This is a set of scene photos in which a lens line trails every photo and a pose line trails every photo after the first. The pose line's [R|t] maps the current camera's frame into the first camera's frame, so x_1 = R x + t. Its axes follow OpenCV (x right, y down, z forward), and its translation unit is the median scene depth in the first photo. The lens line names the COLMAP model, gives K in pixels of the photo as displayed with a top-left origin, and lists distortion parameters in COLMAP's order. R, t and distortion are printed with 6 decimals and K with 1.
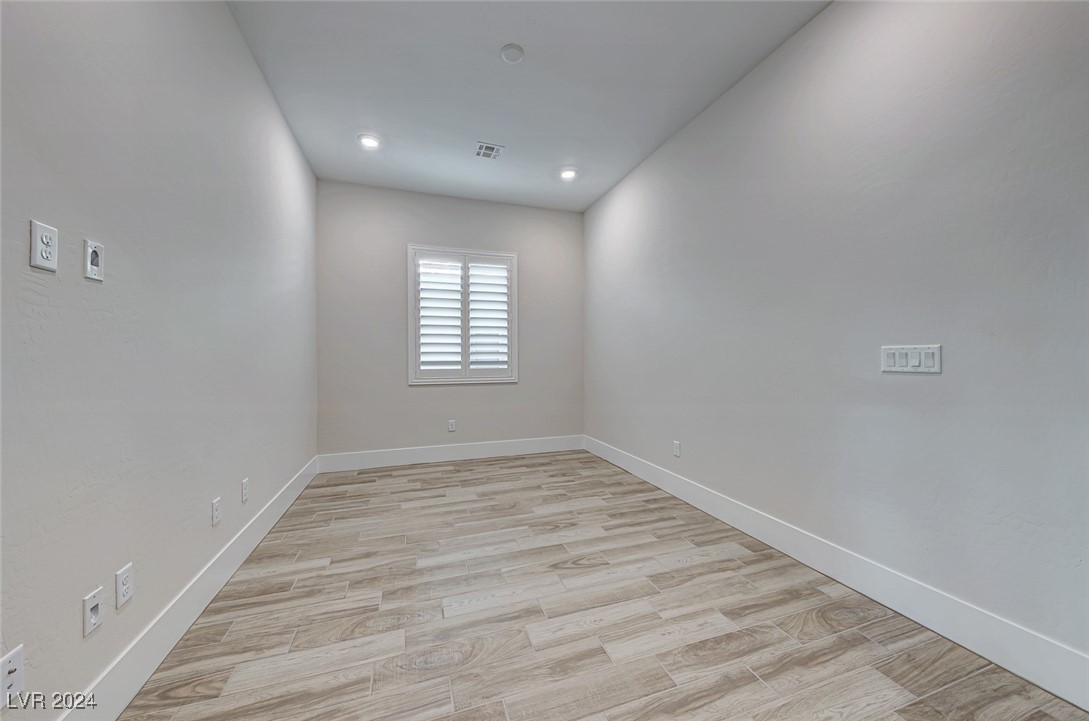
lens RADIAL K [[381.1, 0, 548.0], [0, 381.1, 359.9], [0, 0, 1]] dist [-0.000961, -0.000179]
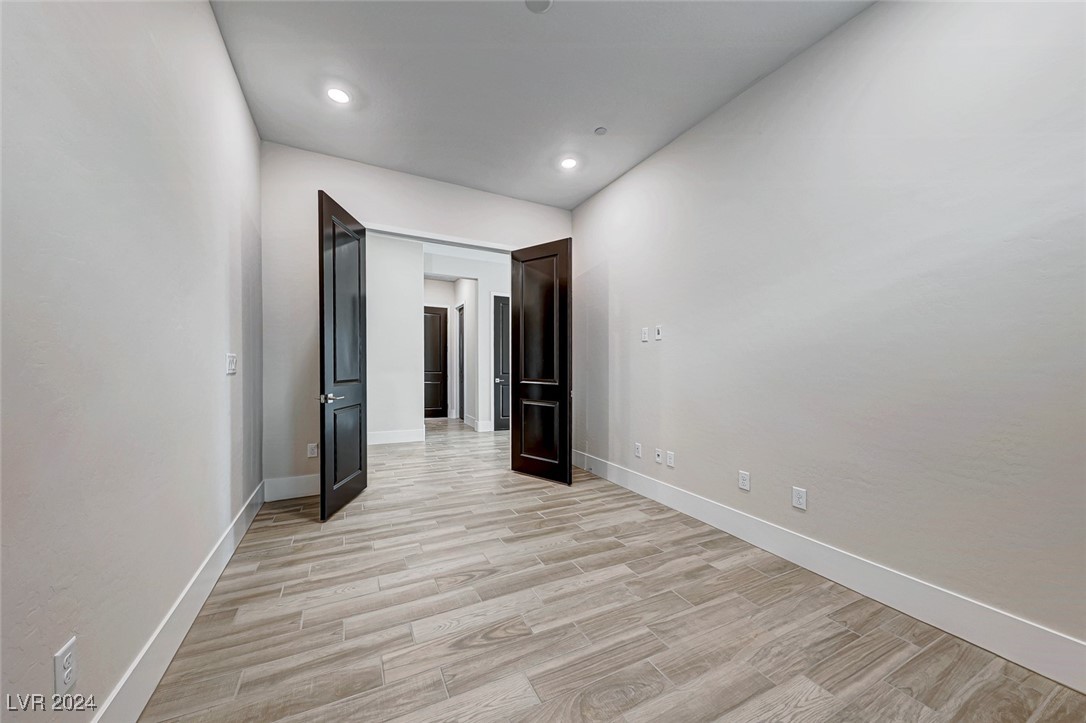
lens RADIAL K [[380.0, 0, 543.1], [0, 380.0, 362.0], [0, 0, 1]] dist [-0.000961, -0.000179]
pose [[-0.991671, -0.011133, -0.128313, 0.020562], [-0.010634, 0.999933, -0.004574, -0.010422], [0.128355, -0.003171, -0.991723, 2.018982]]
